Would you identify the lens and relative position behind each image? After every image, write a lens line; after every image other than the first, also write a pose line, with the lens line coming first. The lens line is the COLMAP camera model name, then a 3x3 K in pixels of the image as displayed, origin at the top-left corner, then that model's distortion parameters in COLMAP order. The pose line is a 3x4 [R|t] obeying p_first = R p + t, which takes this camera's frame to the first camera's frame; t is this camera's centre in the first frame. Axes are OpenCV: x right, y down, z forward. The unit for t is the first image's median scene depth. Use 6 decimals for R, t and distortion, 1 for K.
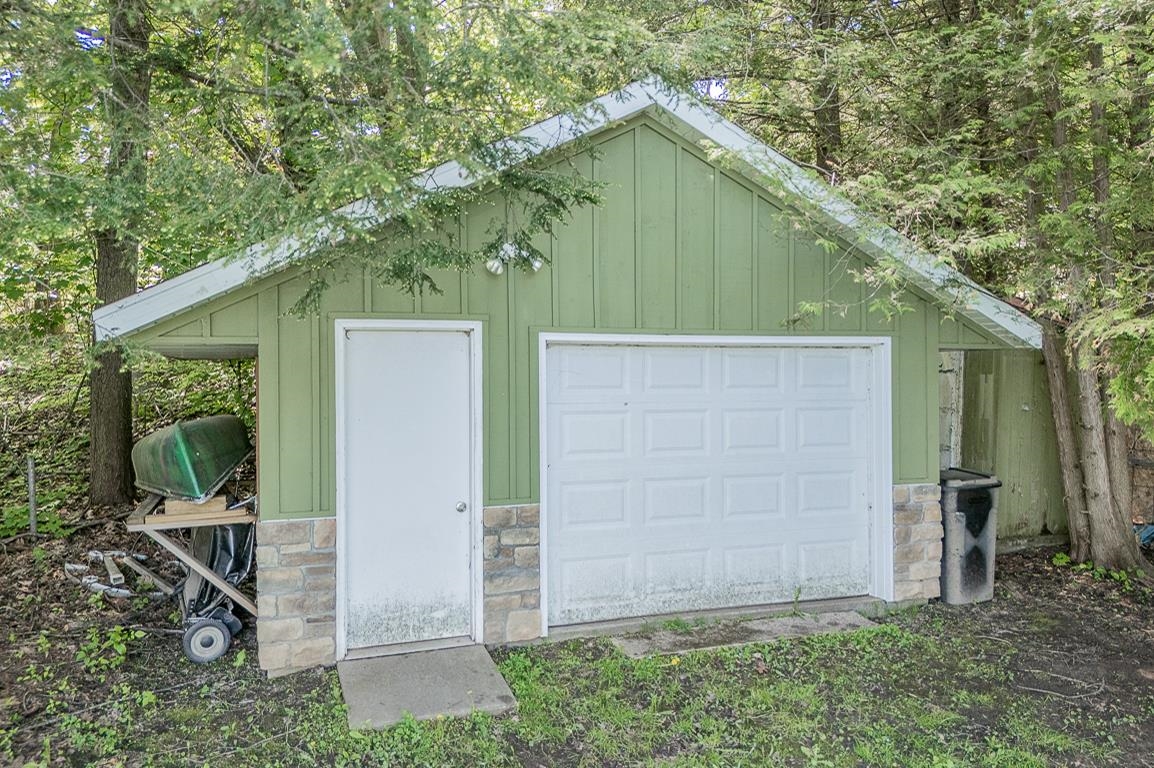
lens RADIAL K [[858.1, 0, 570.8], [0, 858.1, 373.8], [0, 0, 1]] dist [0.069188, -0.070261]
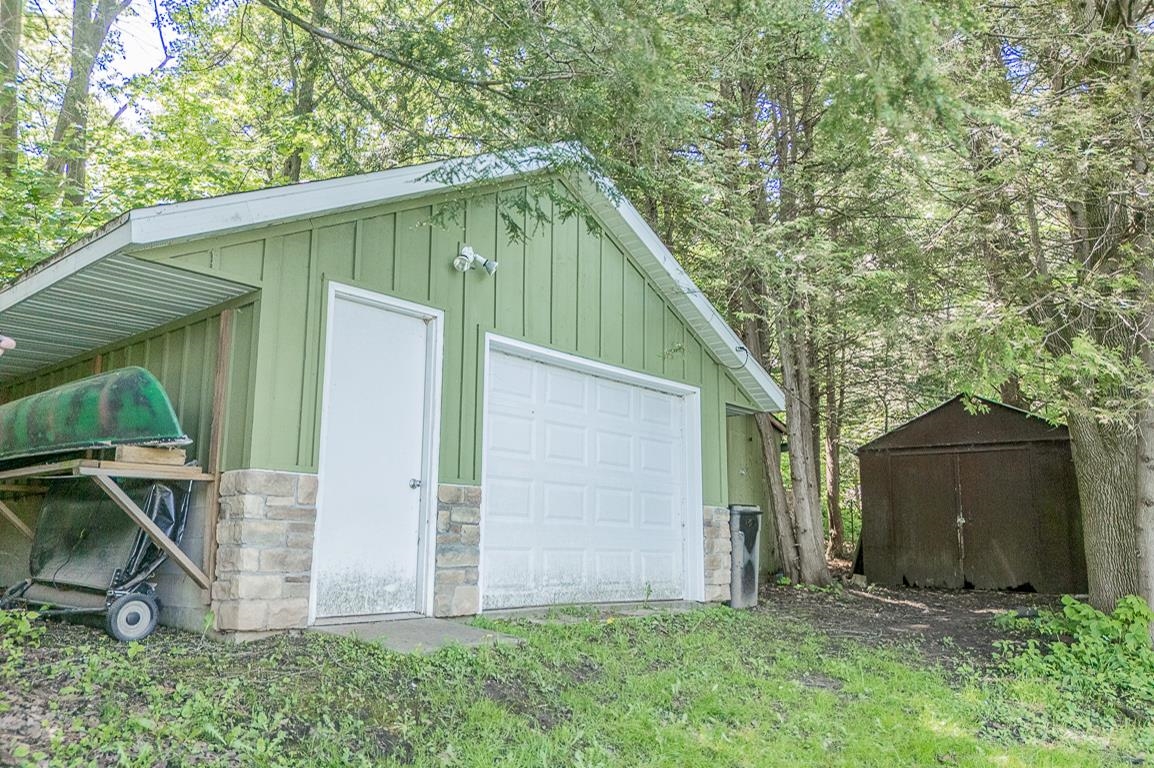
lens RADIAL K [[858.1, 0, 576.7], [0, 858.1, 391.9], [0, 0, 1]] dist [0.069188, -0.070261]
pose [[0.876625, 0.103156, 0.469987, -0.452776], [-0.022054, 0.984337, -0.174914, 0.222767], [-0.480668, 0.142969, 0.865169, -0.001435]]
